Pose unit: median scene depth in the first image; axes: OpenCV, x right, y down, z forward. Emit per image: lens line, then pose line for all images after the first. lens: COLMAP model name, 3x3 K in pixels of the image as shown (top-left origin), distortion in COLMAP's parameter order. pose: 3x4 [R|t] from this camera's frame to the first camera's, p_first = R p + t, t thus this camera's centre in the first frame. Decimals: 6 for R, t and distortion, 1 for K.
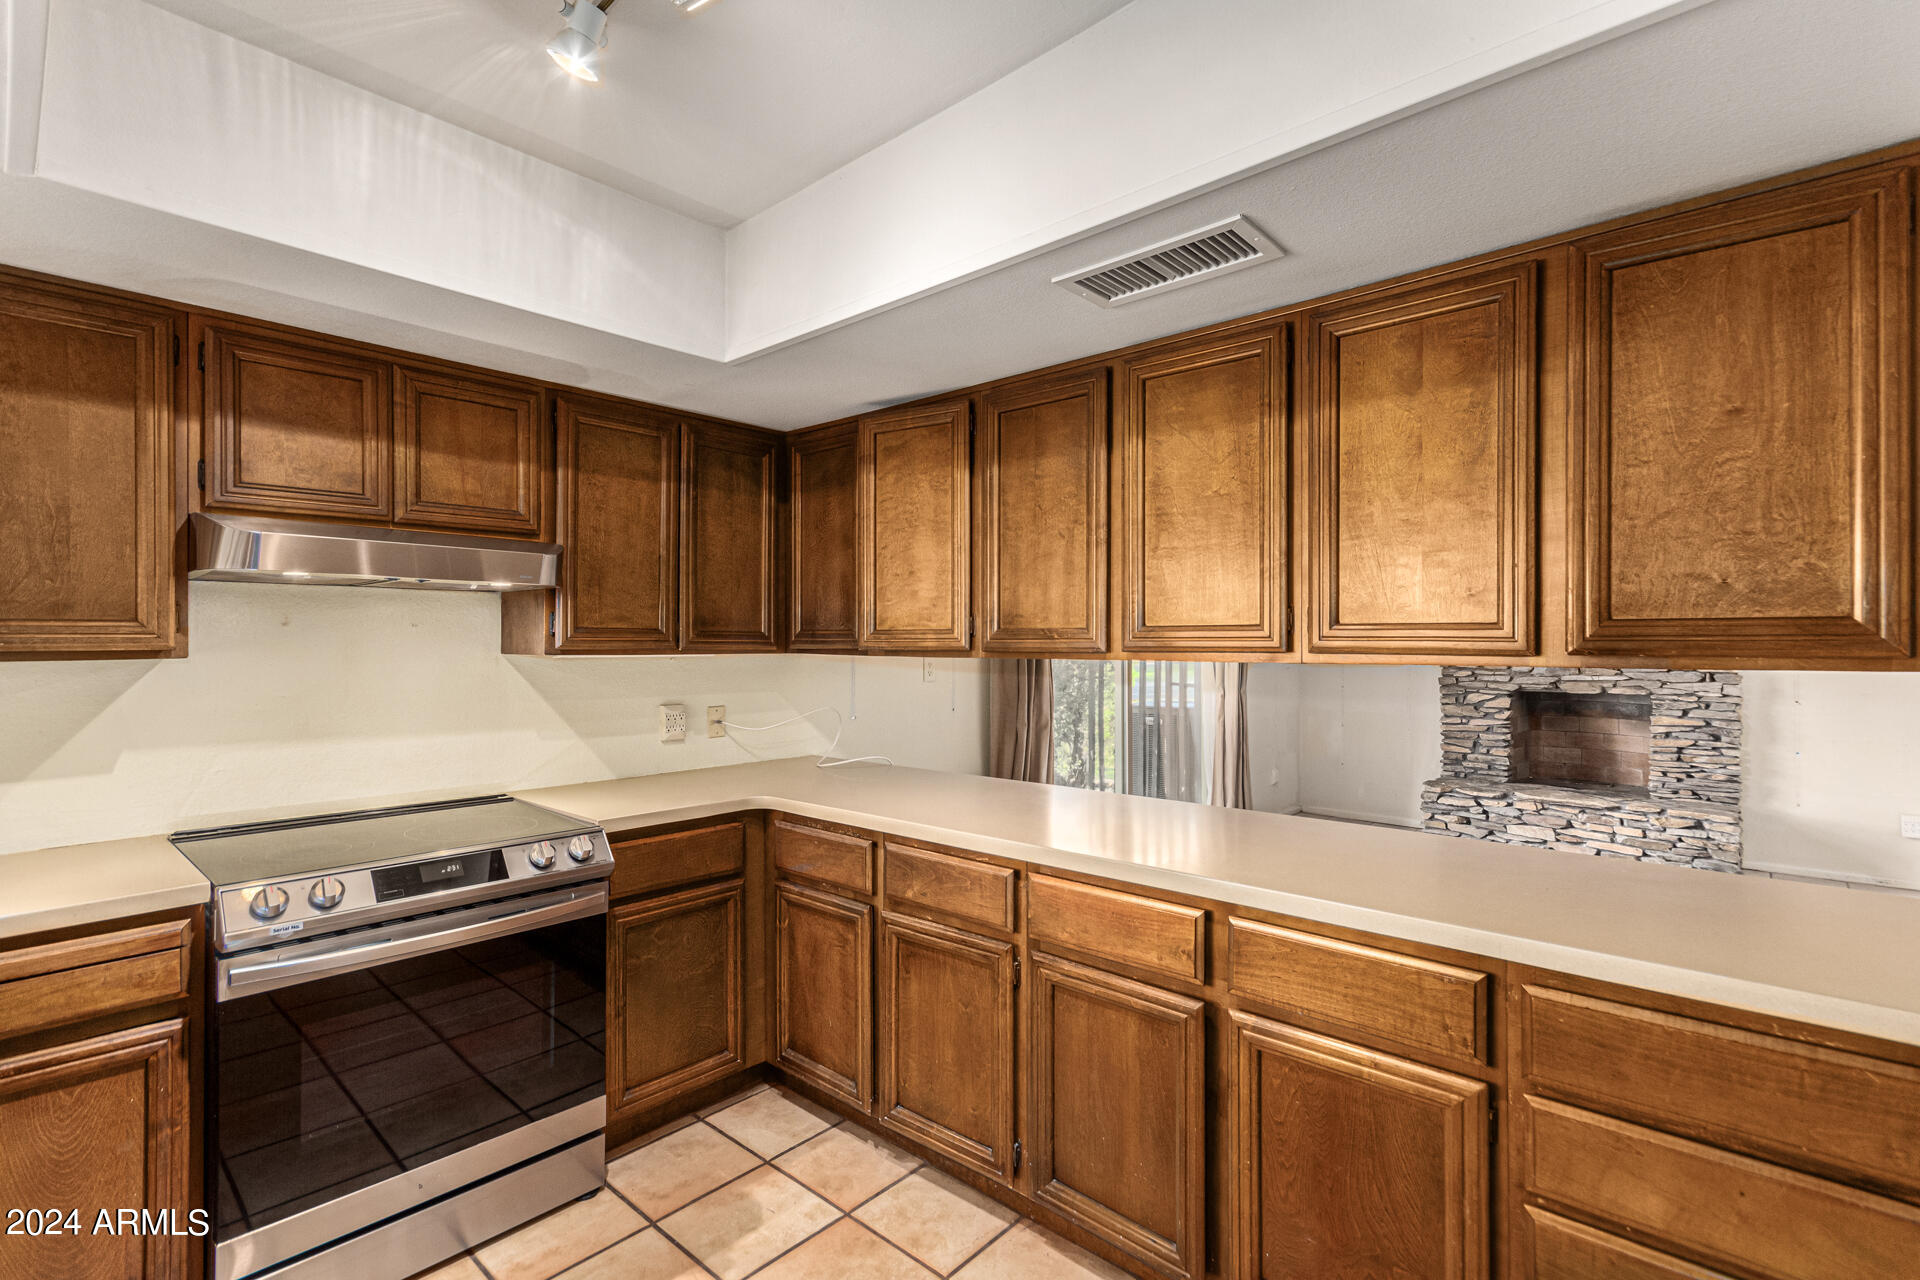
lens RADIAL K [[889.7, 0, 969.6], [0, 889.7, 636.8], [0, 0, 1]] dist [0.002574, 0.001907]
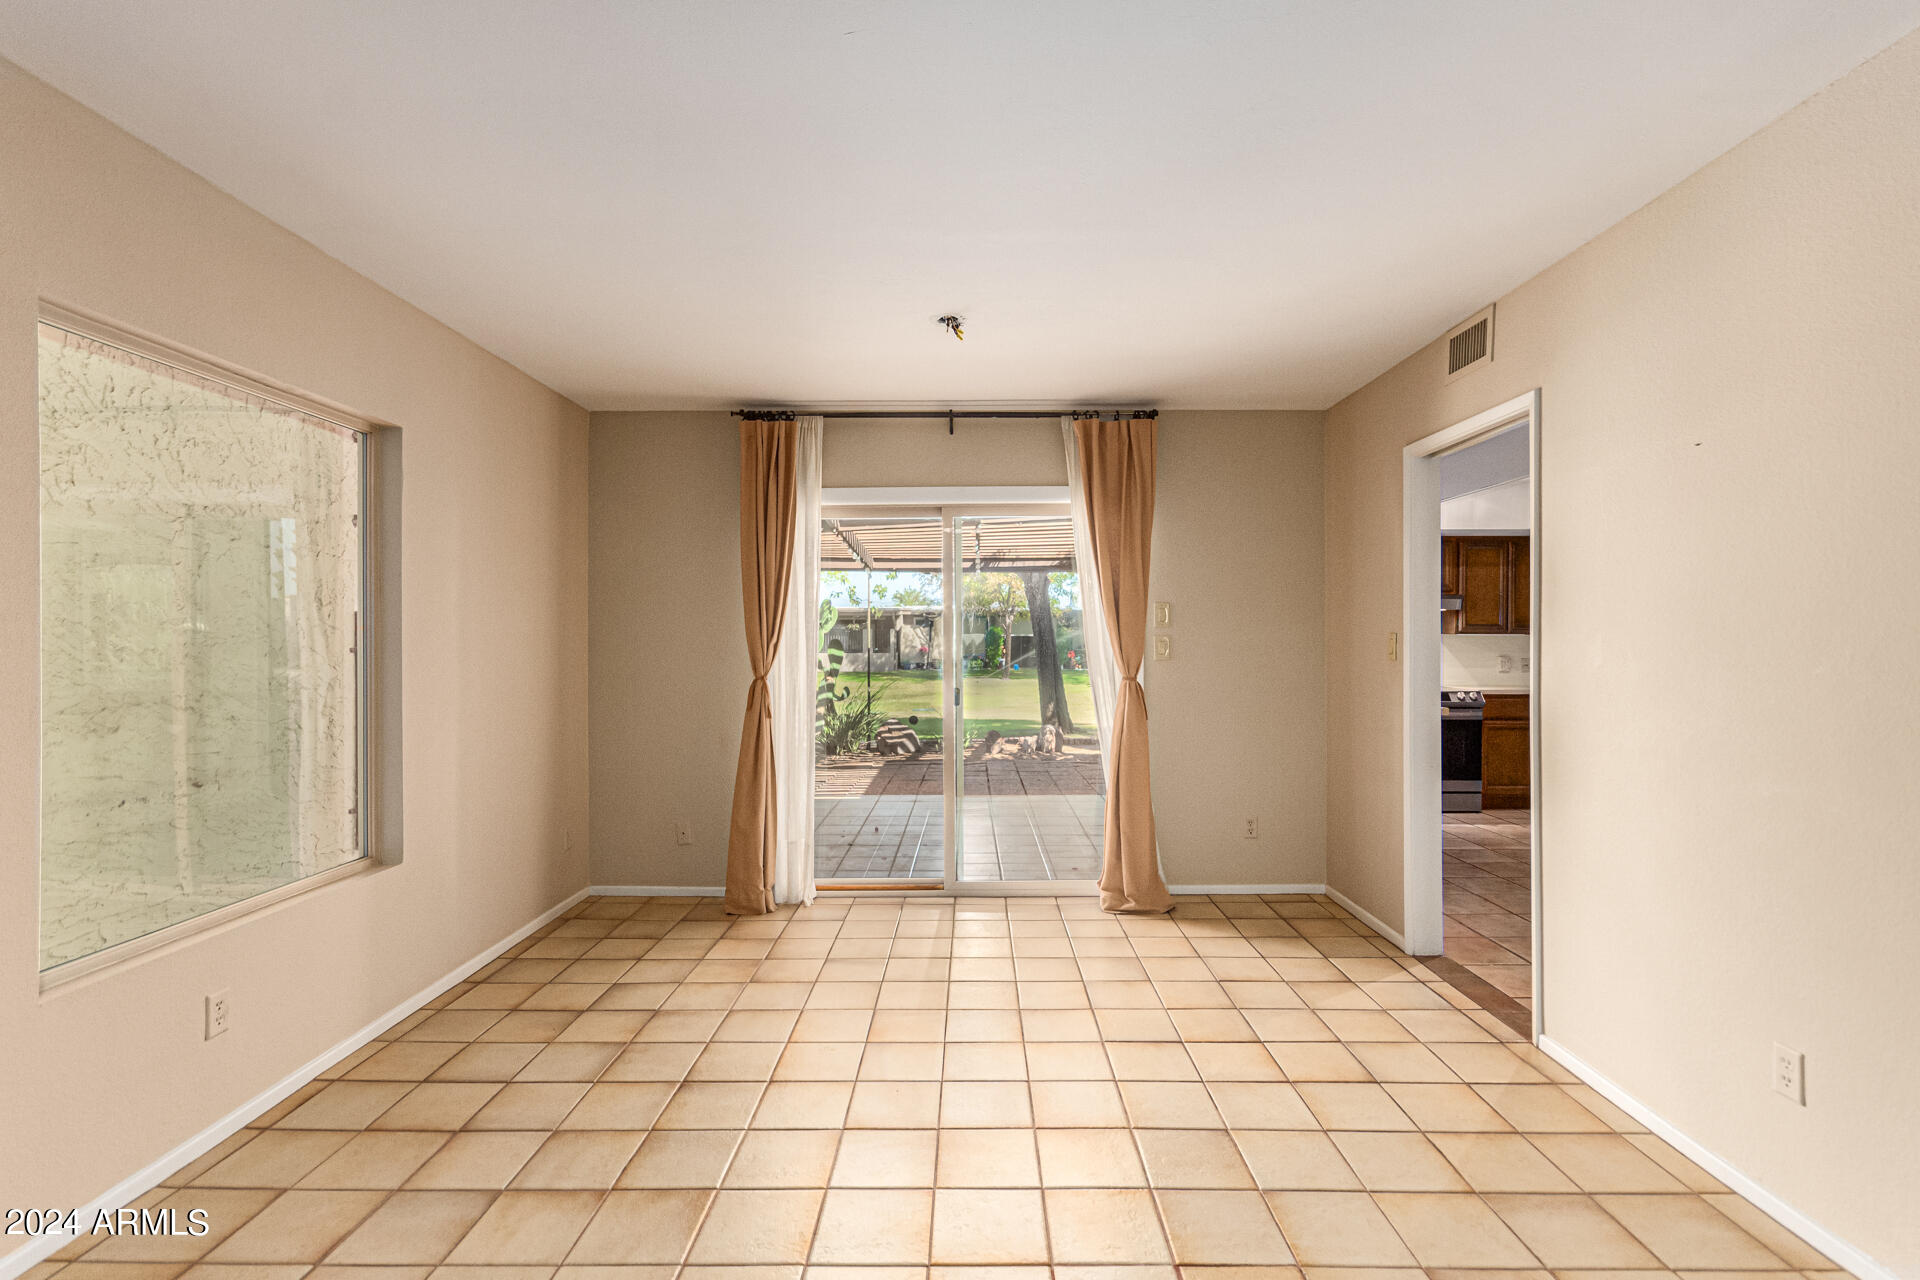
lens RADIAL K [[889.7, 0, 973.0], [0, 889.7, 648.0], [0, 0, 1]] dist [0.002574, 0.001907]
pose [[0.667490, 0.003968, -0.744608, 0.641100], [0.006876, 0.999910, 0.011493, 0.023345], [0.744587, -0.012792, 0.667403, -2.148431]]
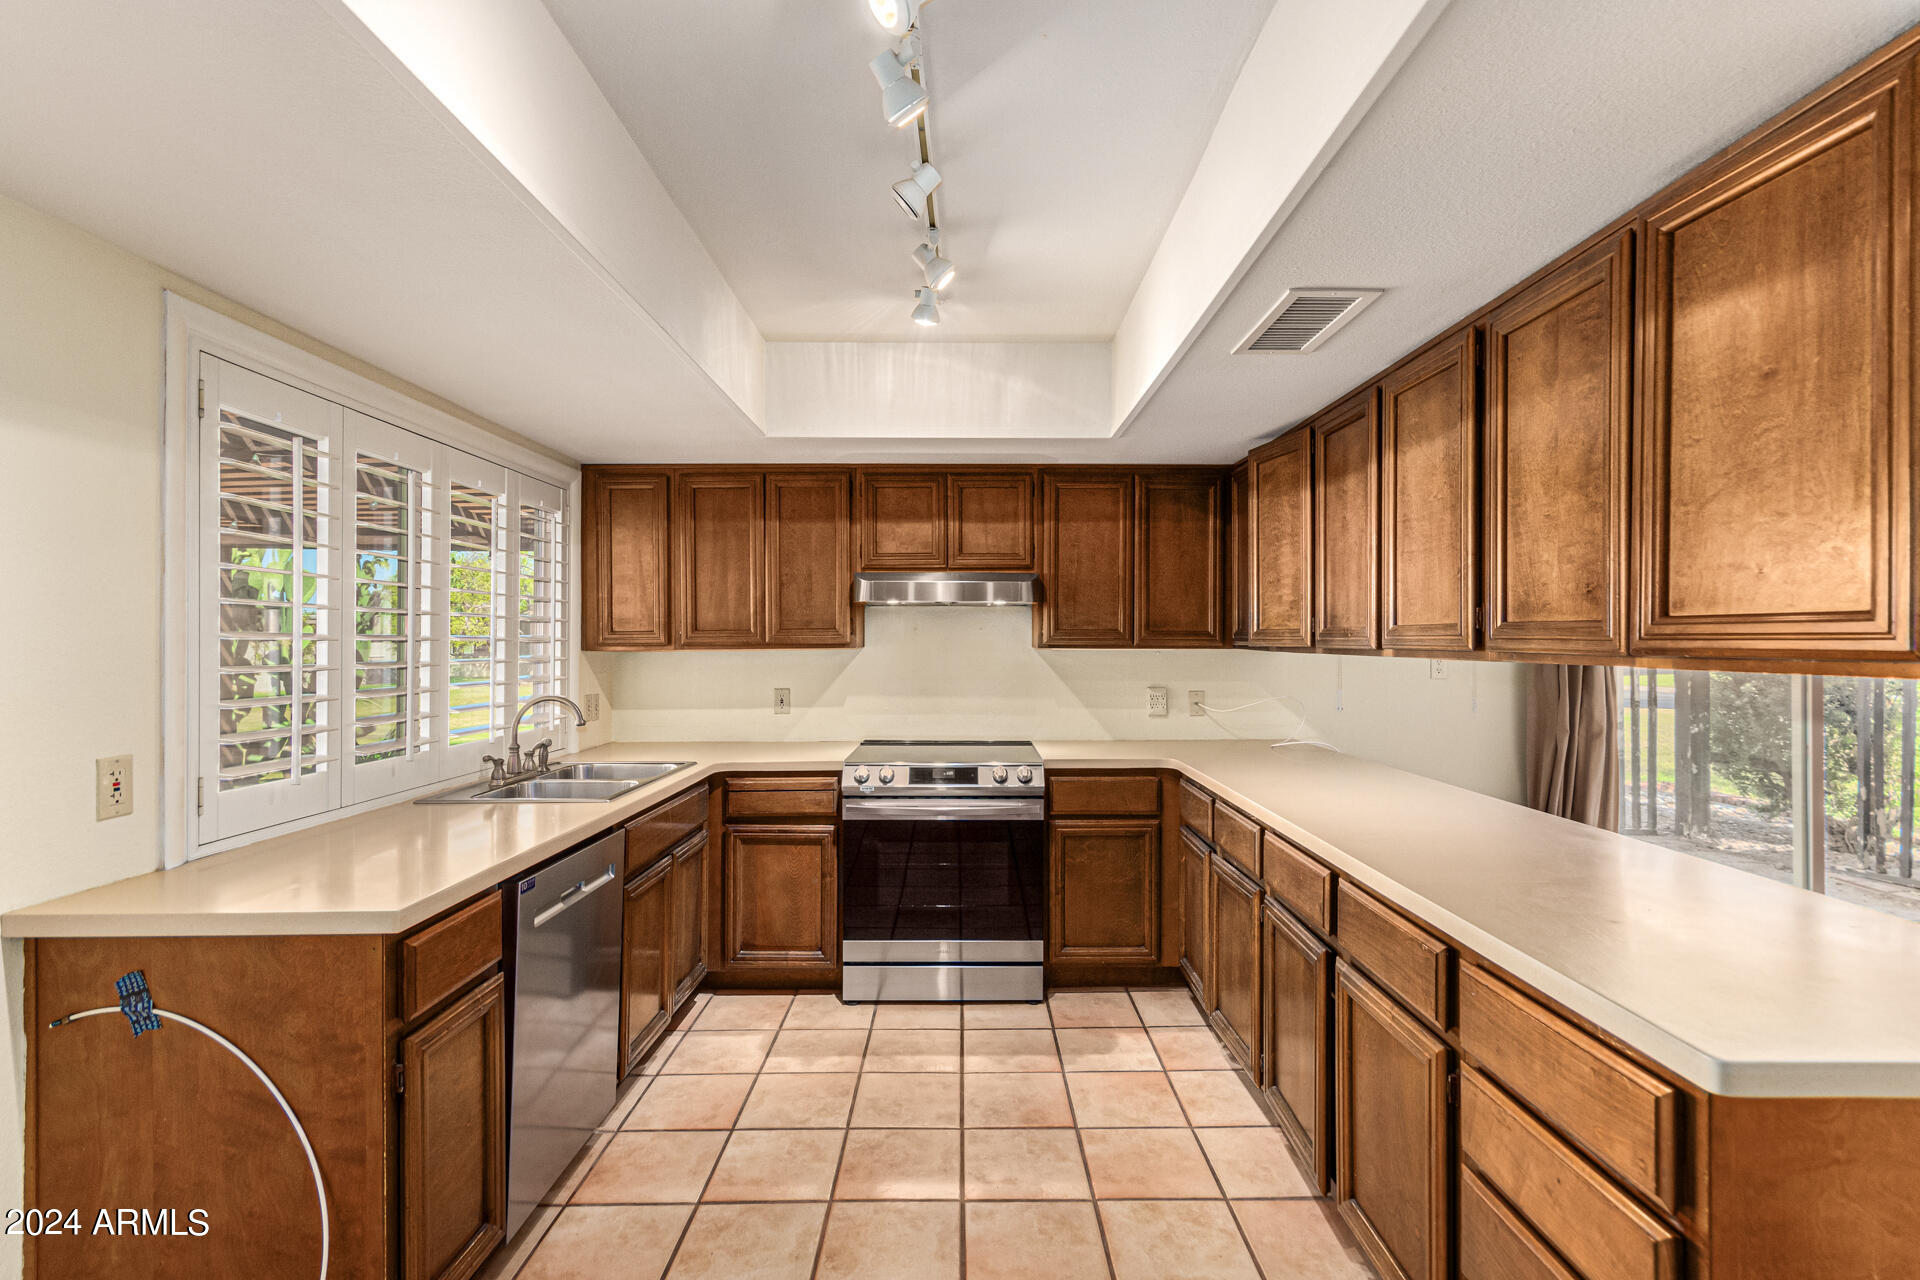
lens RADIAL K [[889.7, 0, 970.3], [0, 889.7, 638.4], [0, 0, 1]] dist [0.002574, 0.001907]
pose [[0.673127, 0.000187, -0.739526, 0.590363], [0.004450, 0.999981, 0.004303, -0.002804], [0.739513, -0.006187, 0.673114, -0.092422]]
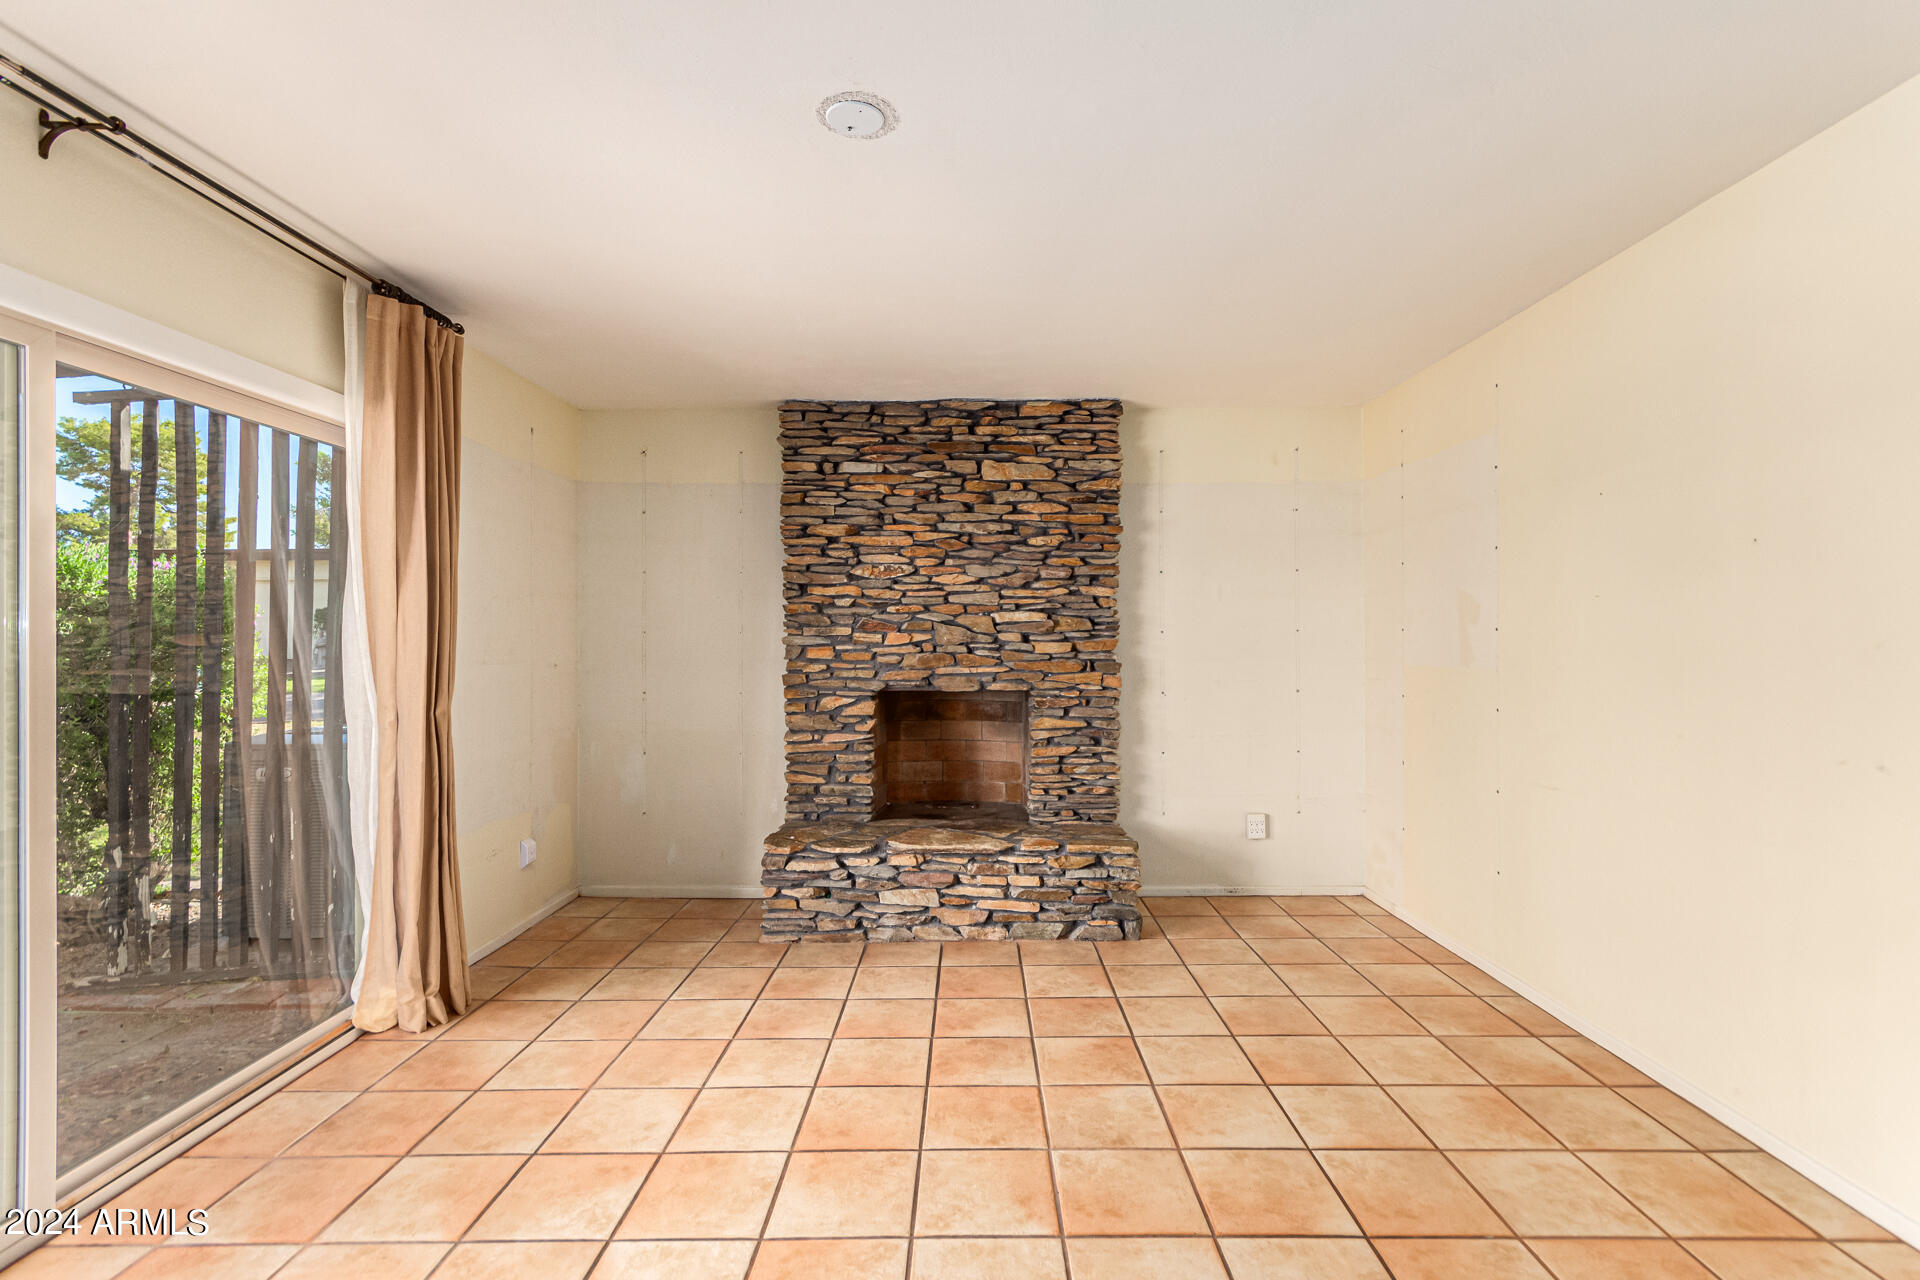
lens RADIAL K [[889.7, 0, 969.5], [0, 889.7, 638.7], [0, 0, 1]] dist [0.002574, 0.001907]
pose [[0.745176, 0.001907, 0.666865, 0.512965], [-0.002850, 0.999996, 0.000325, 0.049903], [-0.666861, -0.002143, 0.745179, 1.132131]]
